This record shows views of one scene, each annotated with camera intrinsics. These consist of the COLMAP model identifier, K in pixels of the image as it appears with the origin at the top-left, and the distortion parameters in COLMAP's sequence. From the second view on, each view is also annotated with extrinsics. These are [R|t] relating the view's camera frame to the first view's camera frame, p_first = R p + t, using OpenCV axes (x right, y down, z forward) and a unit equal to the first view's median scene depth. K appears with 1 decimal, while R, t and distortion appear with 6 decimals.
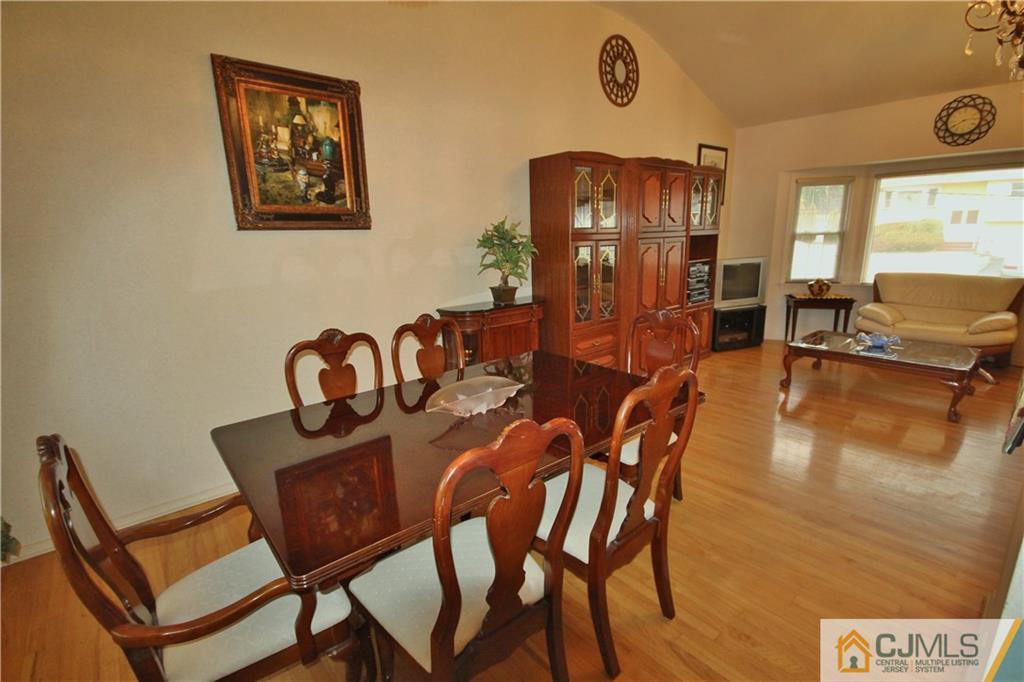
lens RADIAL K [[475.1, 0, 513.2], [0, 475.1, 344.4], [0, 0, 1]] dist [-0.004089, -0.002723]
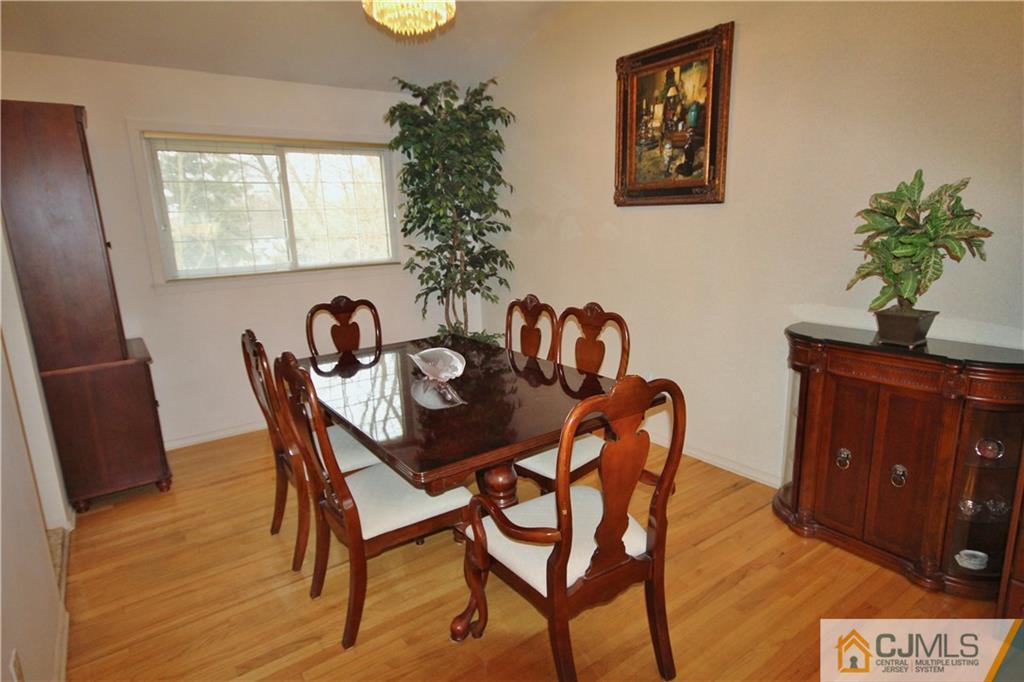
lens RADIAL K [[562.9, 0, 508.5], [0, 562.9, 341.8], [0, 0, 1]] dist [-0.003897, 0.000867]
pose [[-0.088776, 0.241465, -0.966340, 0.608168], [-0.190642, 0.948116, 0.254425, -0.161575], [0.977637, 0.206812, -0.038136, 0.612422]]
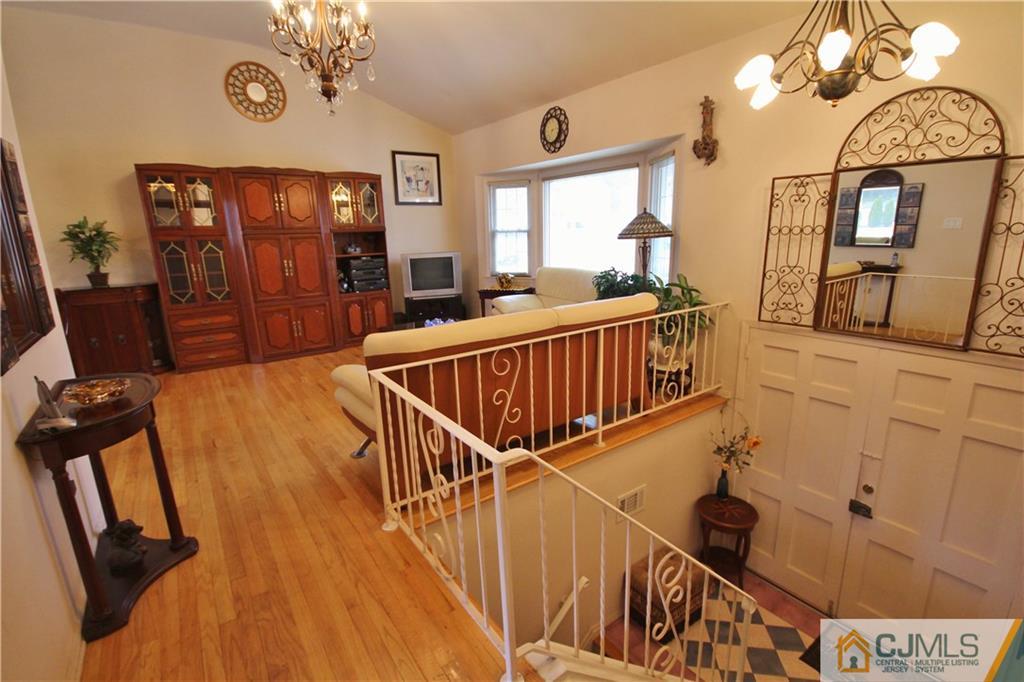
lens RADIAL K [[475.1, 0, 512.1], [0, 475.1, 349.1], [0, 0, 1]] dist [-0.004089, -0.002723]
pose [[0.996509, 0.027696, -0.078755, 1.170698], [-0.026187, 0.999454, 0.020133, 0.025216], [0.079270, -0.018001, 0.996691, -0.158556]]
